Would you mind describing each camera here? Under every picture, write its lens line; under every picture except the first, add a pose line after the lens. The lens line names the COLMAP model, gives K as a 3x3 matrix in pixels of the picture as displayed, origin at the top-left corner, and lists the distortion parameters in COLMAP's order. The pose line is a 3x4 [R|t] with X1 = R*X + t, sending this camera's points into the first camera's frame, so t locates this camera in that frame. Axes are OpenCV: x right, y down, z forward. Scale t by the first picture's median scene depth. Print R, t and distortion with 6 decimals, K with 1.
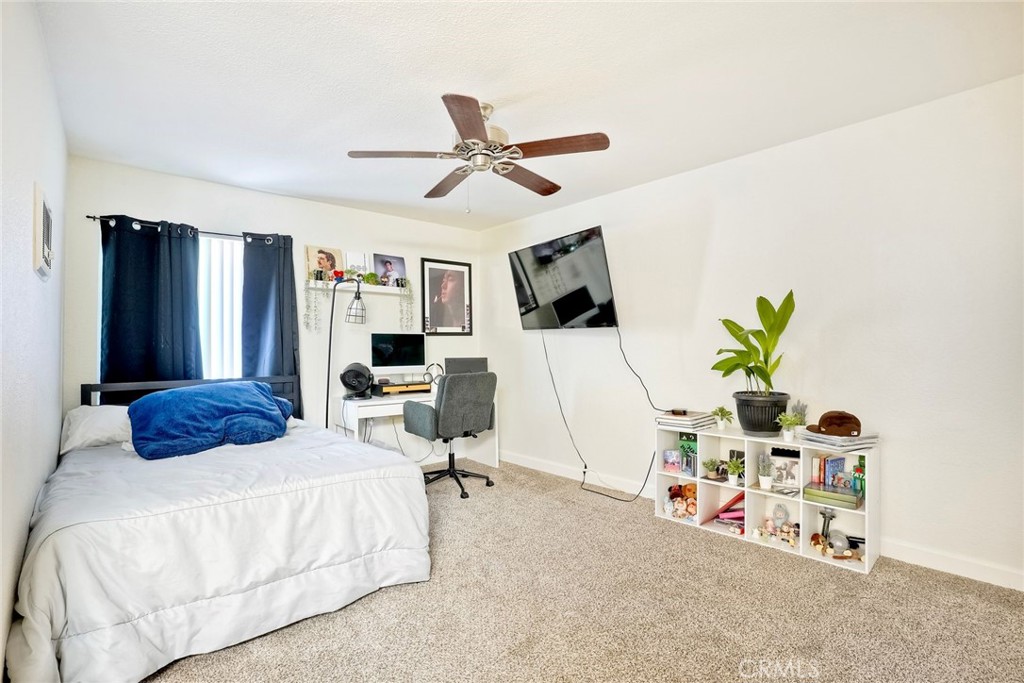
lens RADIAL K [[479.4, 0, 510.0], [0, 479.4, 347.4], [0, 0, 1]] dist [-0.078198, 0.034930]
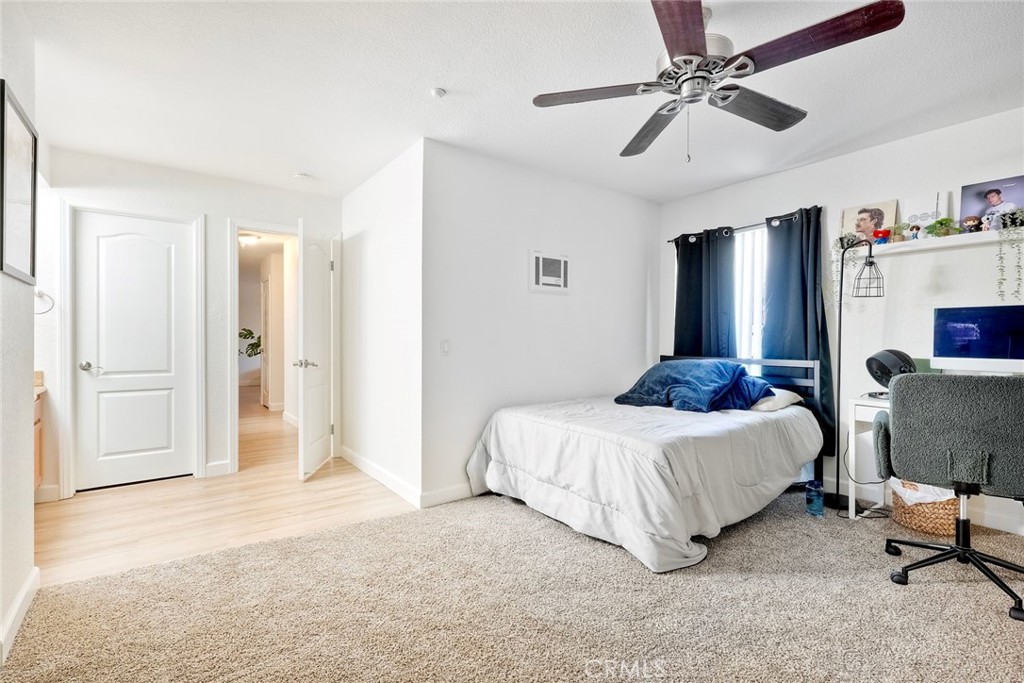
lens RADIAL K [[468.3, 0, 507.9], [0, 468.3, 337.0], [0, 0, 1]] dist [0.002982, 0.000371]
pose [[-0.100239, 0.008929, -0.994923, 0.647708], [-0.000498, 0.999959, 0.009024, 0.009772], [0.994963, 0.001400, -0.100230, 0.652507]]
